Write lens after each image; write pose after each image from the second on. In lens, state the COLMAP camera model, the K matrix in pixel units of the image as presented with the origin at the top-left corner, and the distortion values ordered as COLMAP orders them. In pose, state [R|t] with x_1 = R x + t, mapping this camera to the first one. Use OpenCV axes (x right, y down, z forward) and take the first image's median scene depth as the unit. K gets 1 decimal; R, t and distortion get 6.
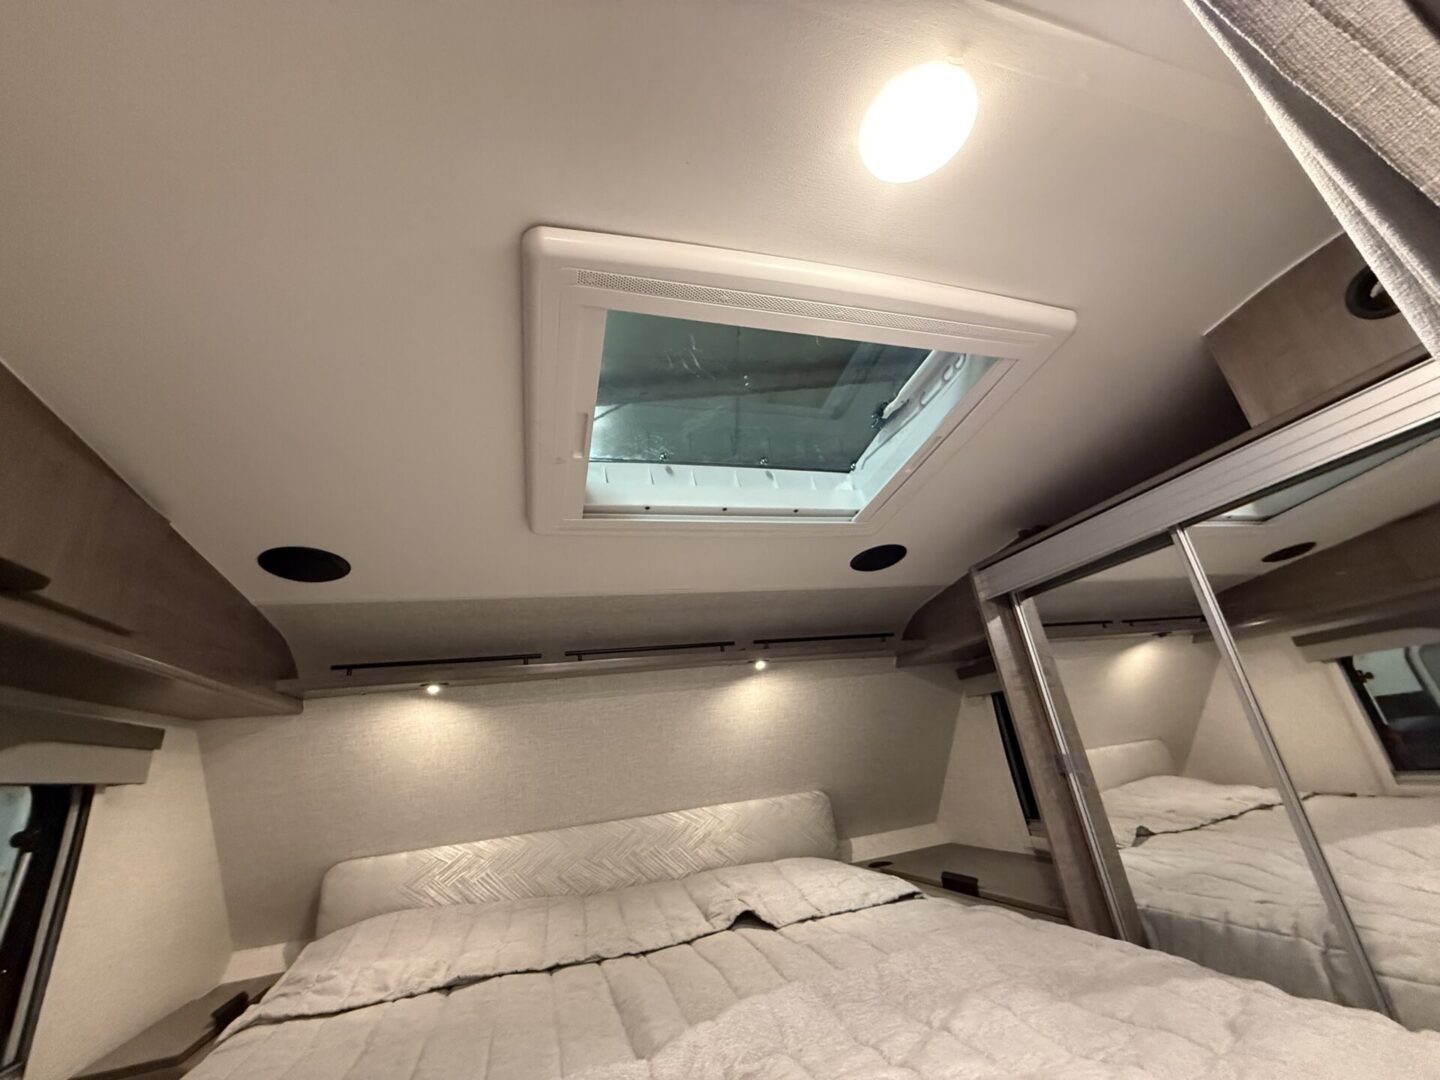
lens RADIAL K [[574.7, 0, 718.8], [0, 574.7, 541.1], [0, 0, 1]] dist [0.000255, -0.000188]
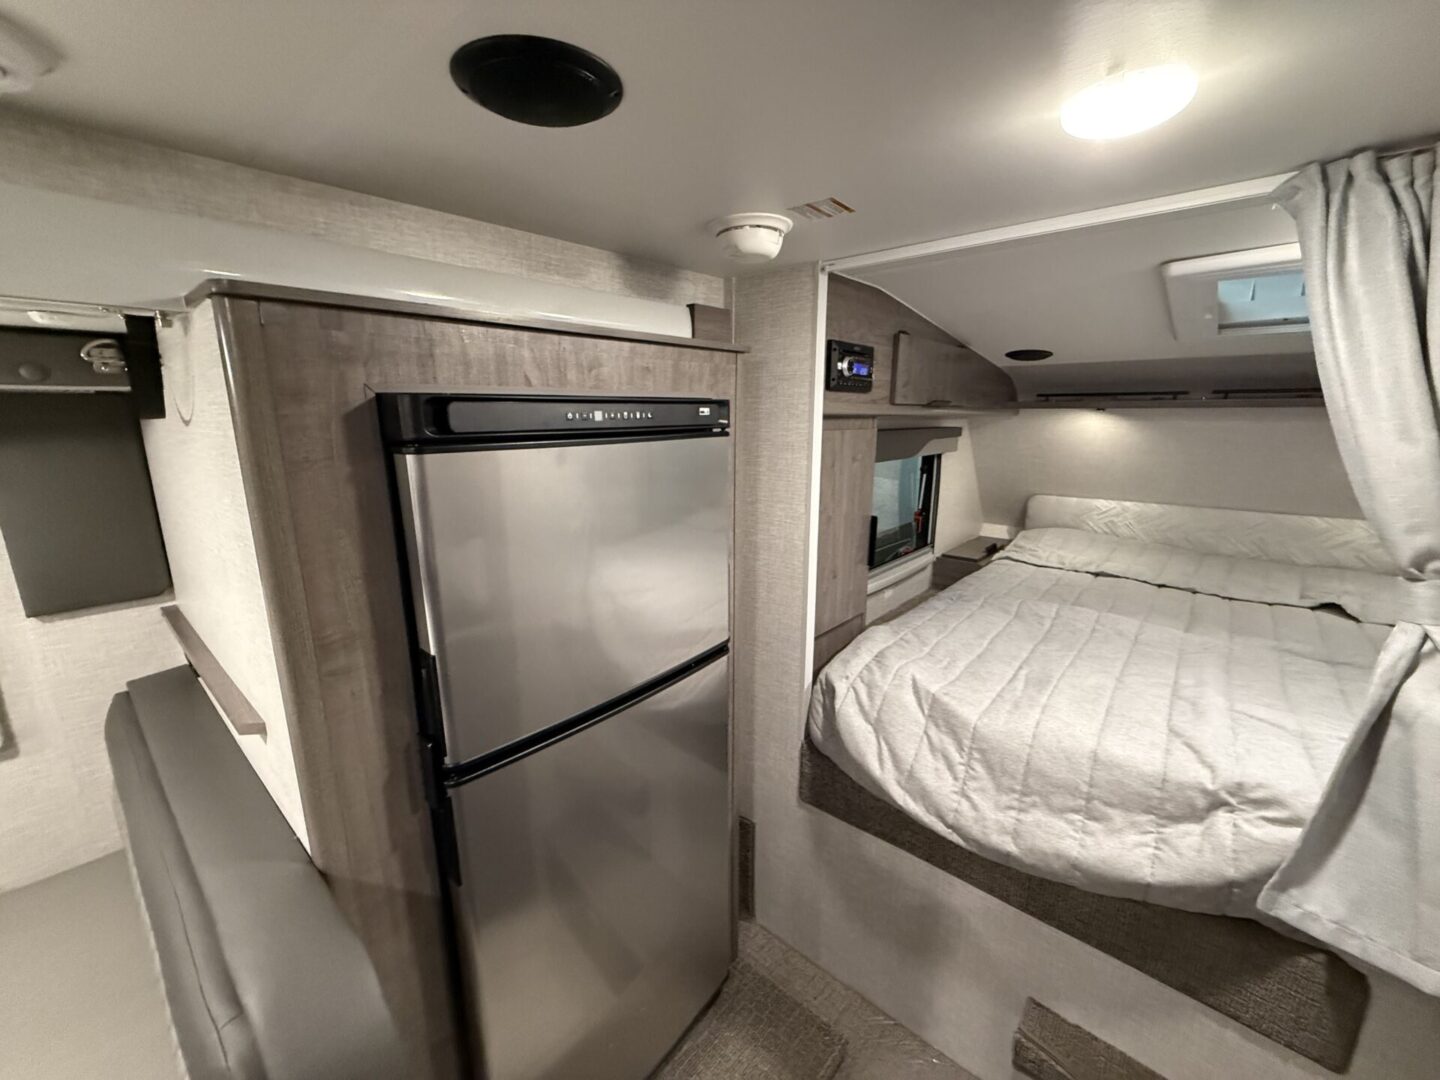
lens RADIAL K [[574.7, 0, 721.6], [0, 574.7, 541.6], [0, 0, 1]] dist [0.000255, -0.000188]
pose [[0.537574, 0.293614, -0.790446, 0.238017], [0.242627, 0.843912, 0.478482, -0.374910], [0.807556, -0.449003, 0.382427, -0.486372]]
